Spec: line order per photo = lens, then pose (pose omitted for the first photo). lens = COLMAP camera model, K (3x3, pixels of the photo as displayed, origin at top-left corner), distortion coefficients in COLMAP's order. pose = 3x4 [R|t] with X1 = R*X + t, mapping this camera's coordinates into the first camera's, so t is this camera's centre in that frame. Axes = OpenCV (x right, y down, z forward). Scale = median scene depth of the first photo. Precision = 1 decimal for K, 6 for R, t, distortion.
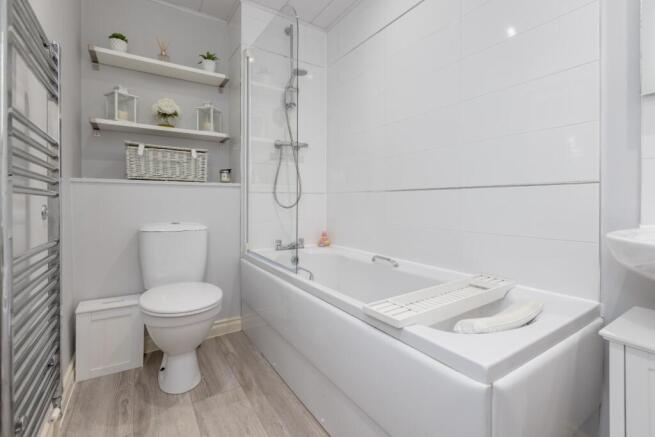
lens RADIAL K [[289.1, 0, 327.0], [0, 289.1, 207.2], [0, 0, 1]] dist [-0.003399, -0.000555]
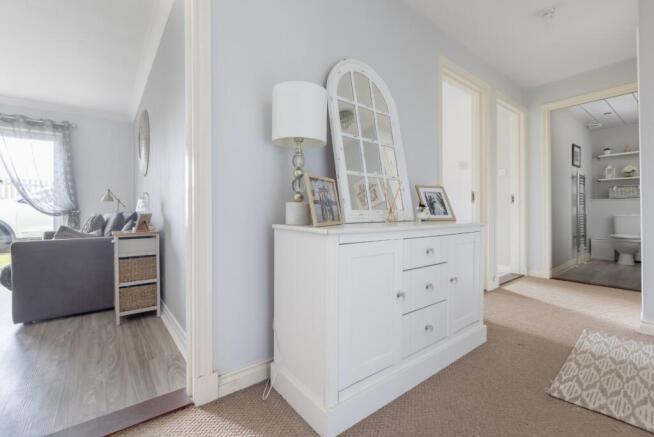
lens RADIAL K [[289.4, 0, 327.0], [0, 289.4, 218.5], [0, 0, 1]] dist [-0.003280, -0.000613]
pose [[0.081320, 0.010085, -0.996637, 1.885379], [-0.001558, 0.999949, 0.009991, 0.070865], [0.996687, 0.000740, 0.081332, -1.979598]]
